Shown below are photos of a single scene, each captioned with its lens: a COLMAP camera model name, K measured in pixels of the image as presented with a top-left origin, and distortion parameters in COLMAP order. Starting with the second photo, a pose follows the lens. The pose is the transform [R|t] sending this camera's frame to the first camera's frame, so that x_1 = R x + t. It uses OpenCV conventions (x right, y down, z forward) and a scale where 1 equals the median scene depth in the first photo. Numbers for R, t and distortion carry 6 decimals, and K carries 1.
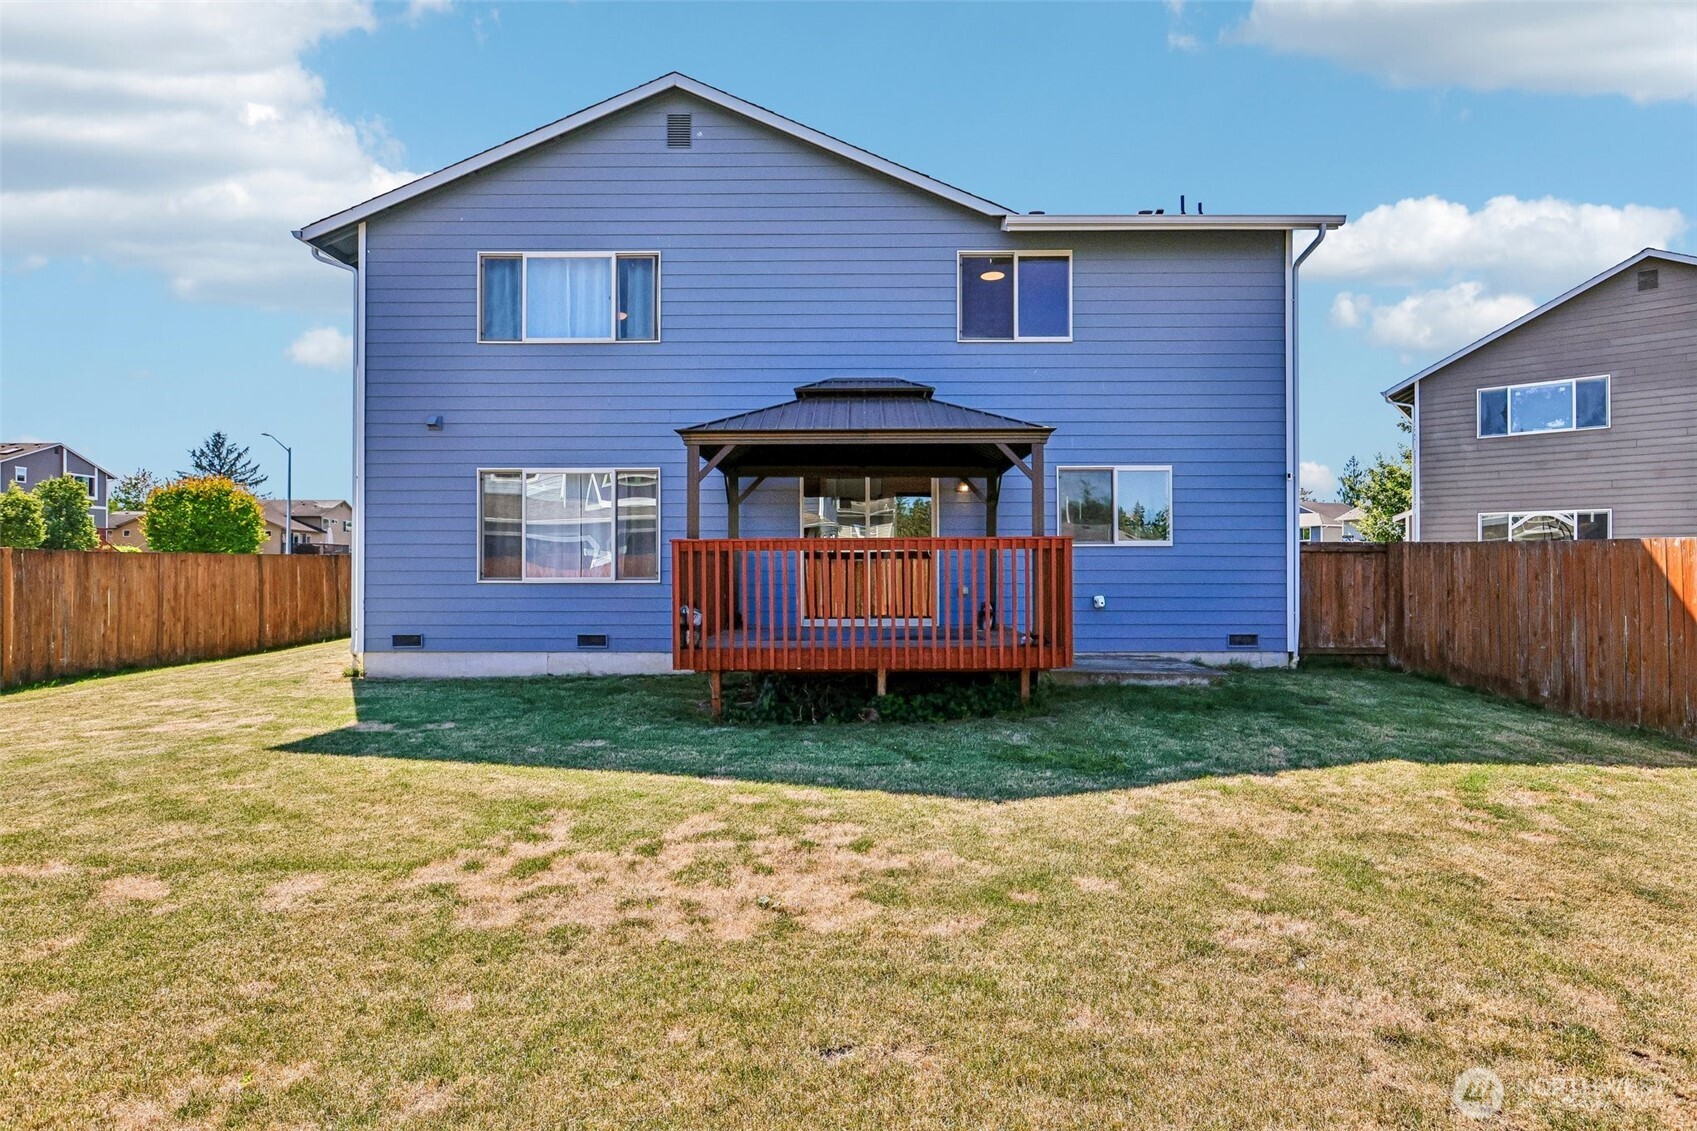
lens RADIAL K [[874.6, 0, 848.5], [0, 874.6, 565.8], [0, 0, 1]] dist [0.007749, 0.000294]
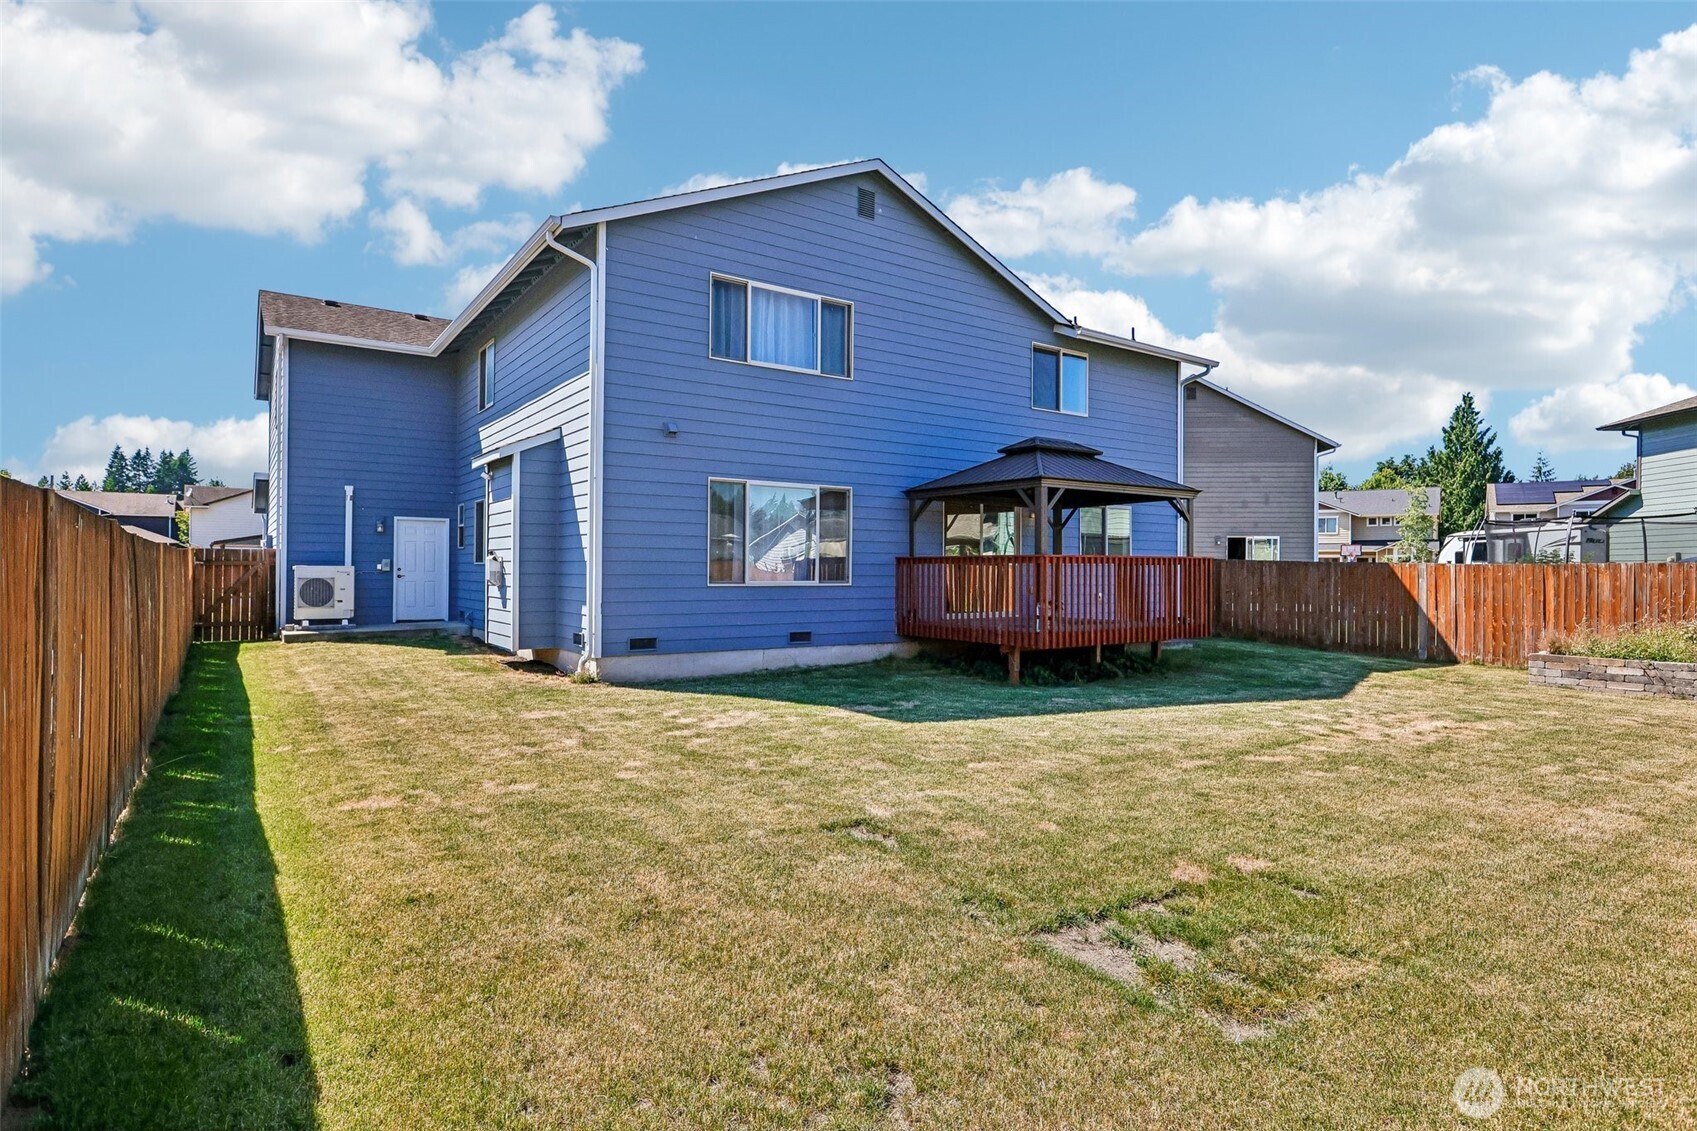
lens RADIAL K [[913.5, 0, 850.1], [0, 913.5, 568.2], [0, 0, 1]] dist [-0.001705, -0.000072]
pose [[0.810629, 0.008114, 0.585504, -0.928591], [-0.007145, 0.999967, -0.003965, 0.001150], [-0.585517, -0.000970, 0.810660, 0.011450]]
